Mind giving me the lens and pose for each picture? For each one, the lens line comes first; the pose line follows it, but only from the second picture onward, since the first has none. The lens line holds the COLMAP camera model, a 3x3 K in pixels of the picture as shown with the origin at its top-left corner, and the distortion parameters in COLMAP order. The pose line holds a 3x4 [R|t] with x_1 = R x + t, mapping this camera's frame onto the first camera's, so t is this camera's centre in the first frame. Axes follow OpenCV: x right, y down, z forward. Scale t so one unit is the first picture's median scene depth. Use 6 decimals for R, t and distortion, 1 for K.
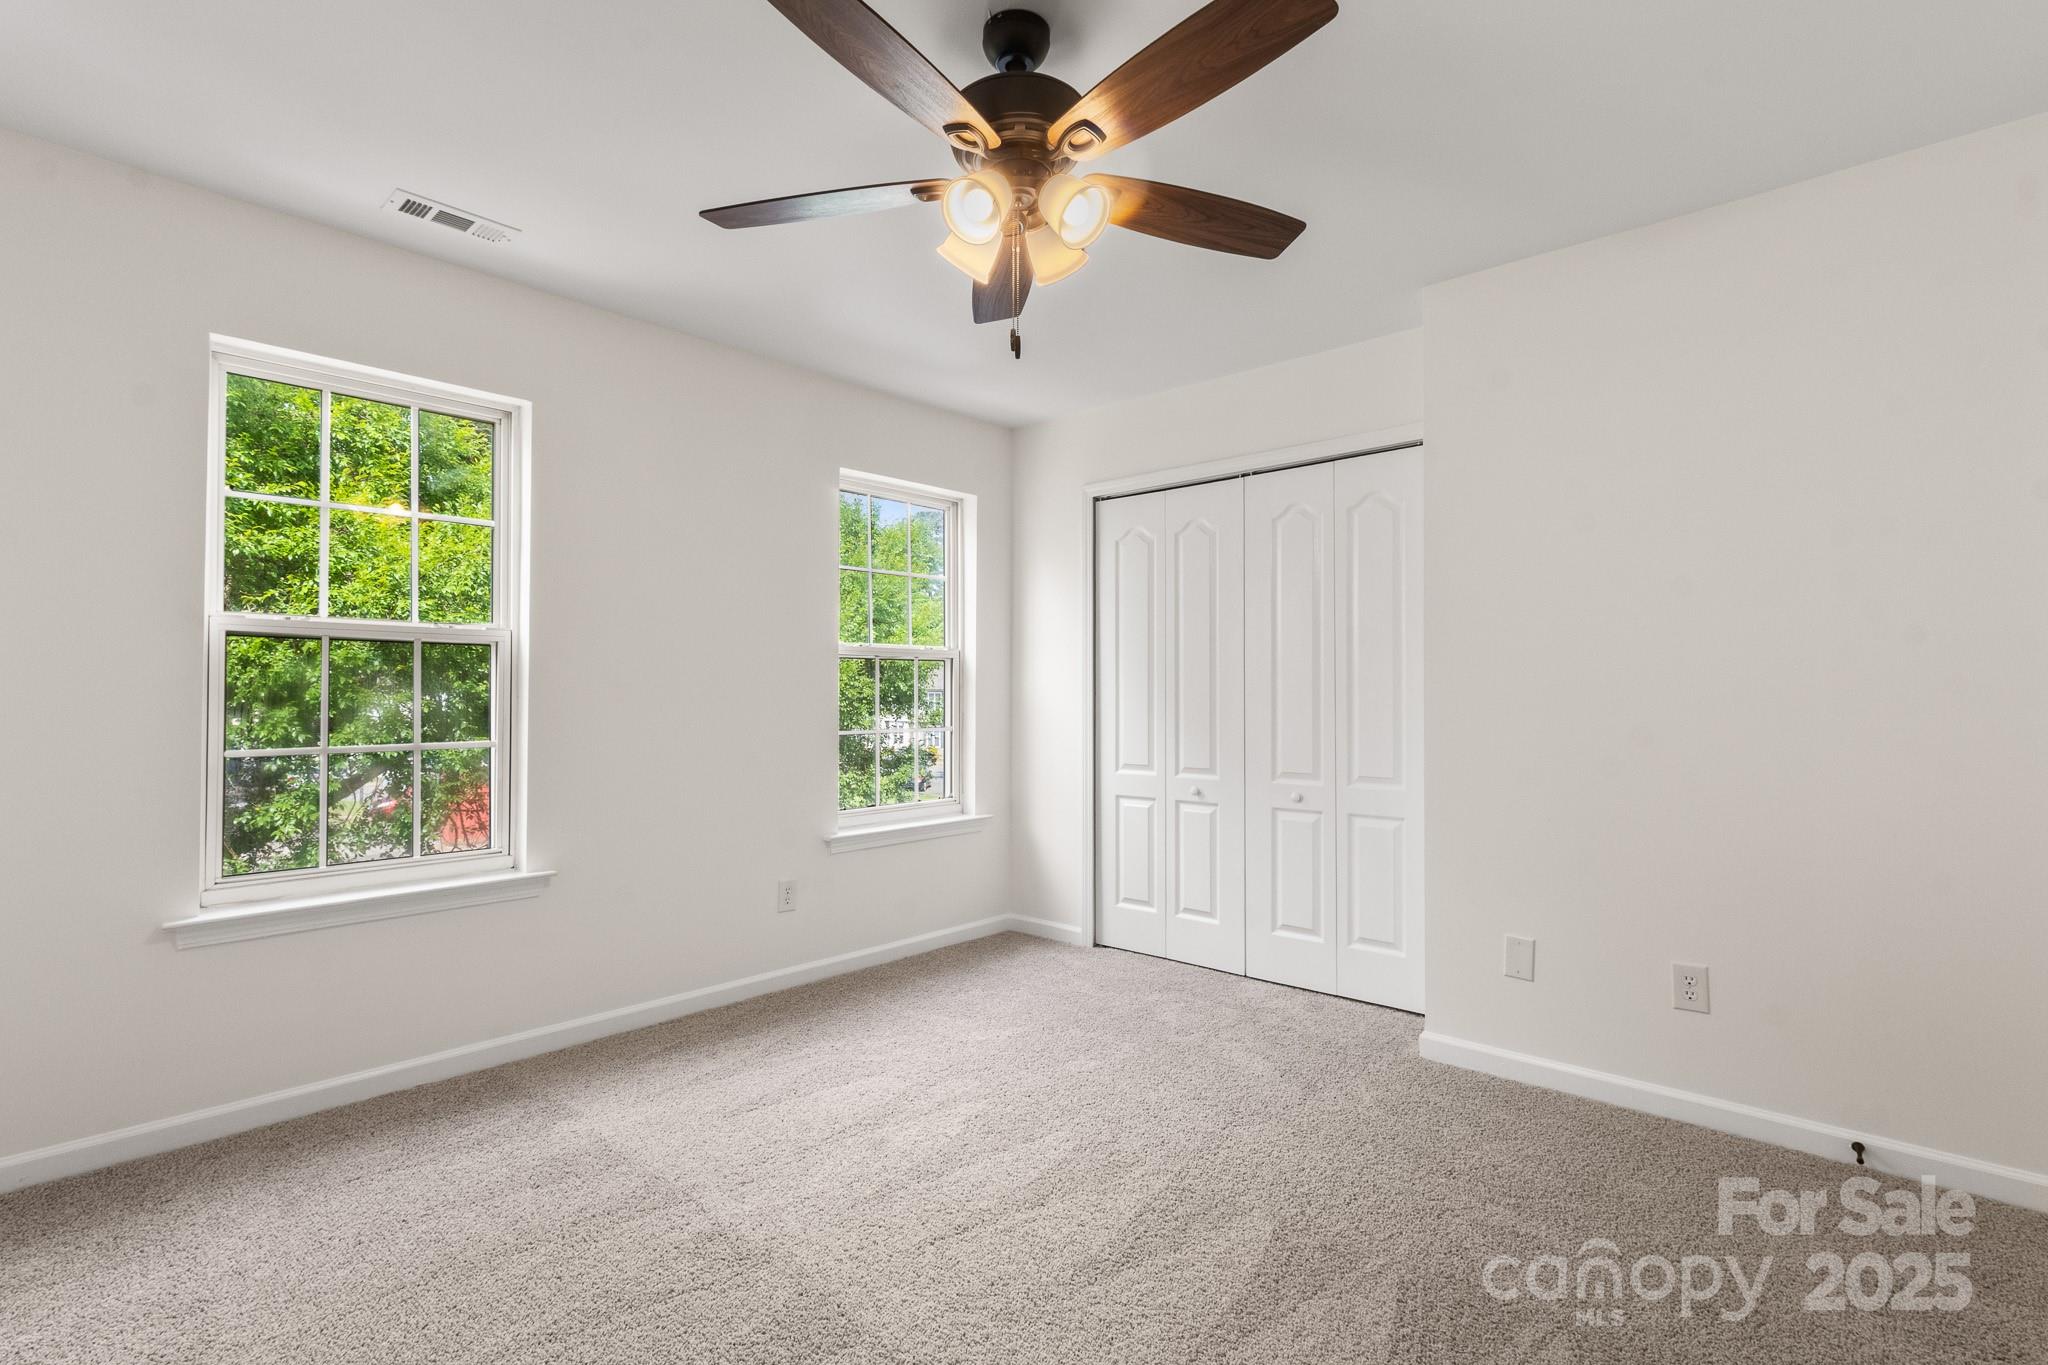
lens RADIAL K [[956.3, 0, 1019.8], [0, 956.3, 692.7], [0, 0, 1]] dist [0.006278, 0.001550]
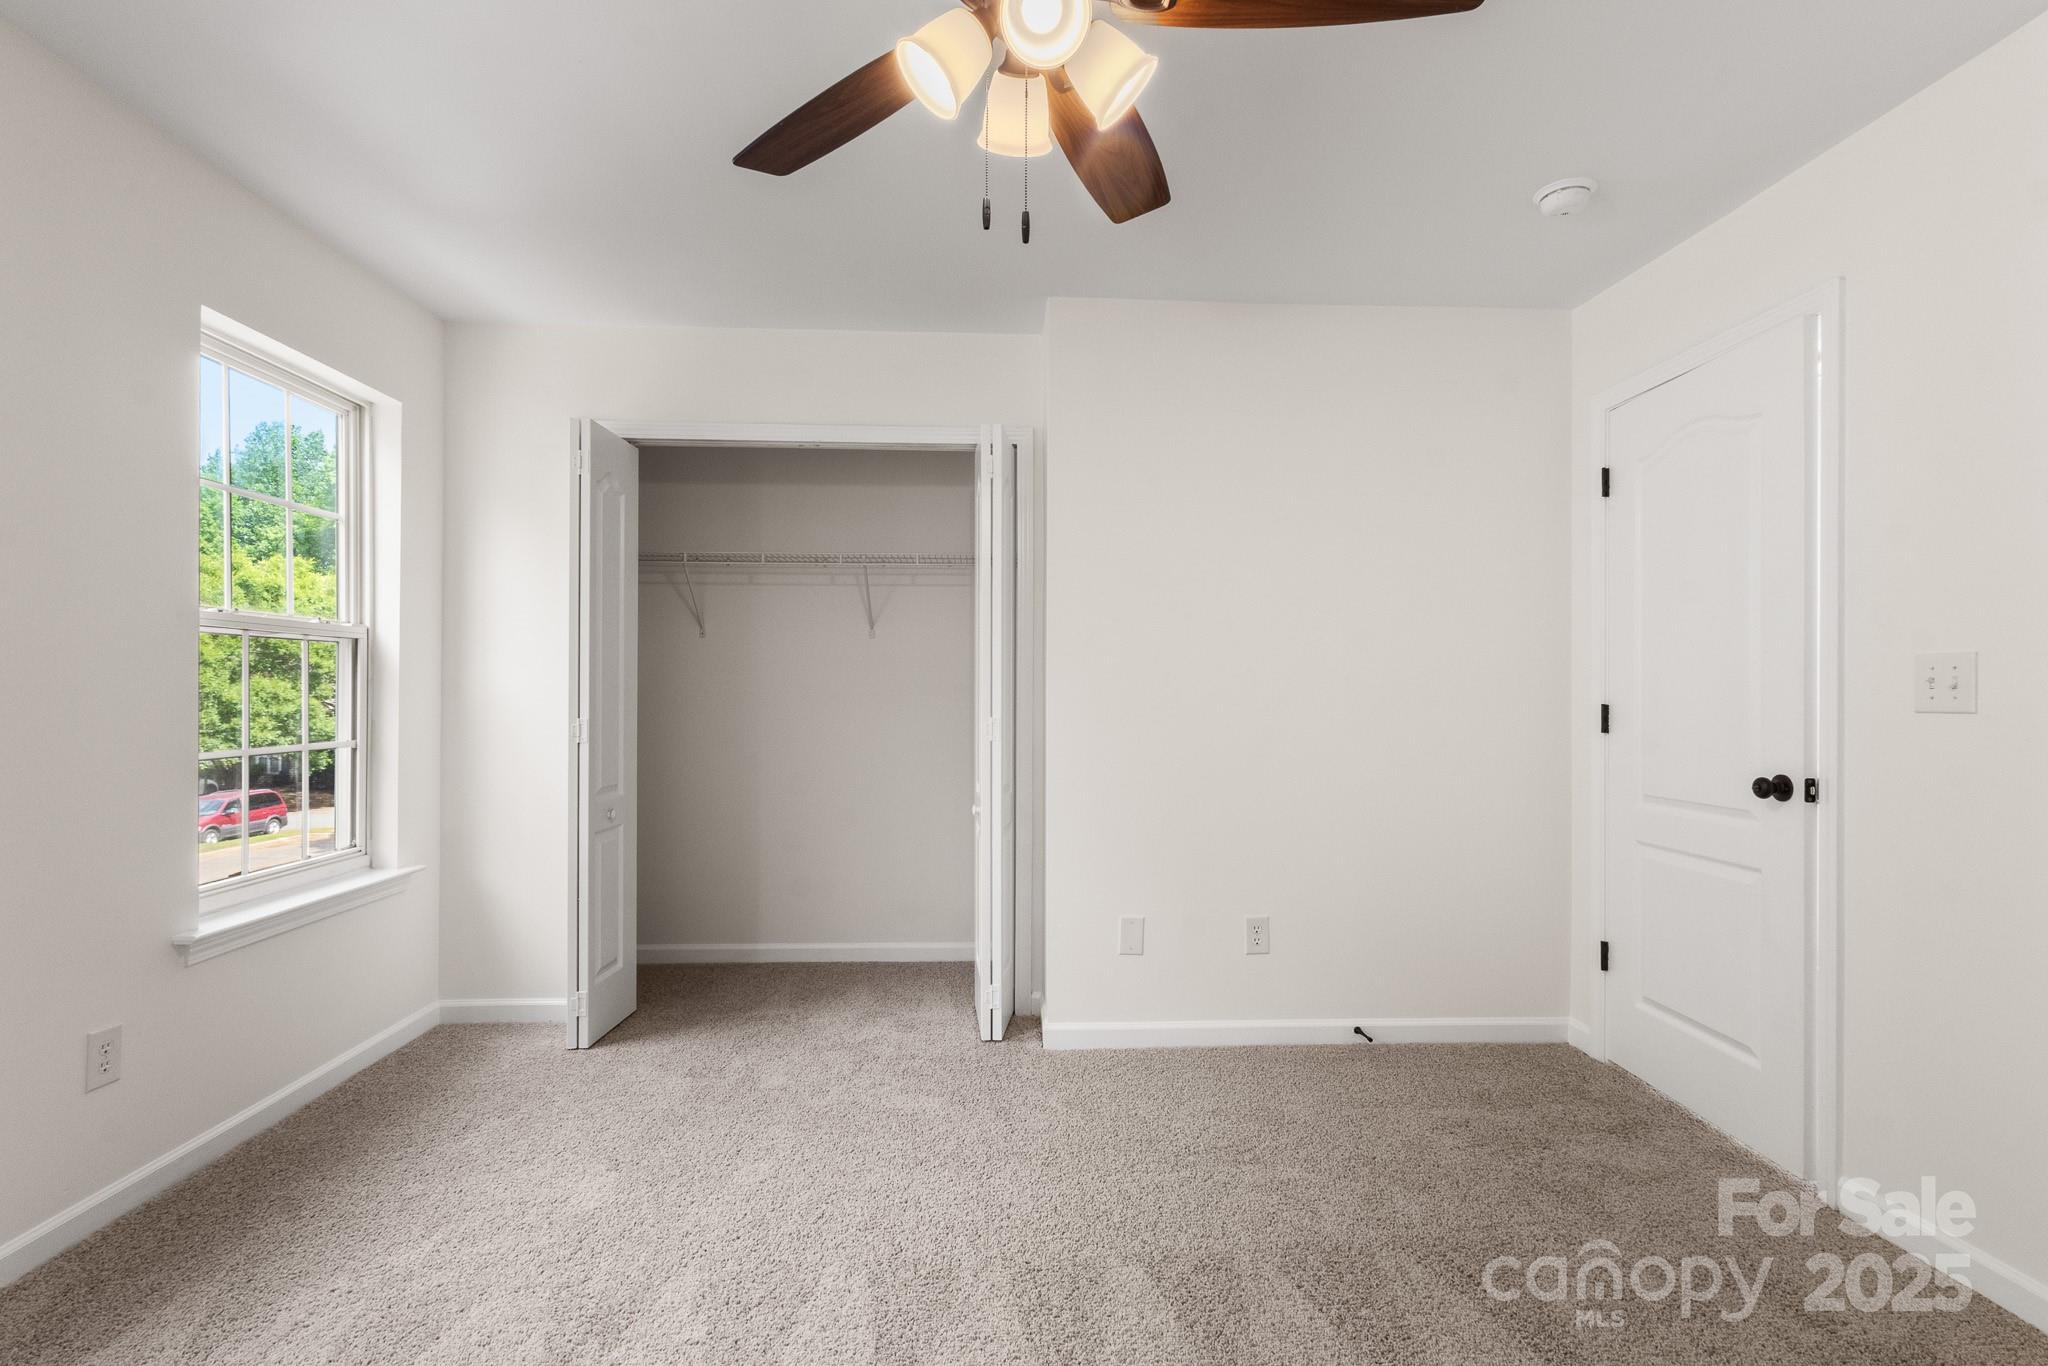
lens RADIAL K [[965.6, 0, 1019.3], [0, 965.6, 701.5], [0, 0, 1]] dist [0.005303, 0.001293]
pose [[0.708500, -0.003577, 0.705702, -0.343859], [-0.005328, 0.999932, 0.010417, -0.002471], [-0.705691, -0.011140, 0.708432, 0.303842]]
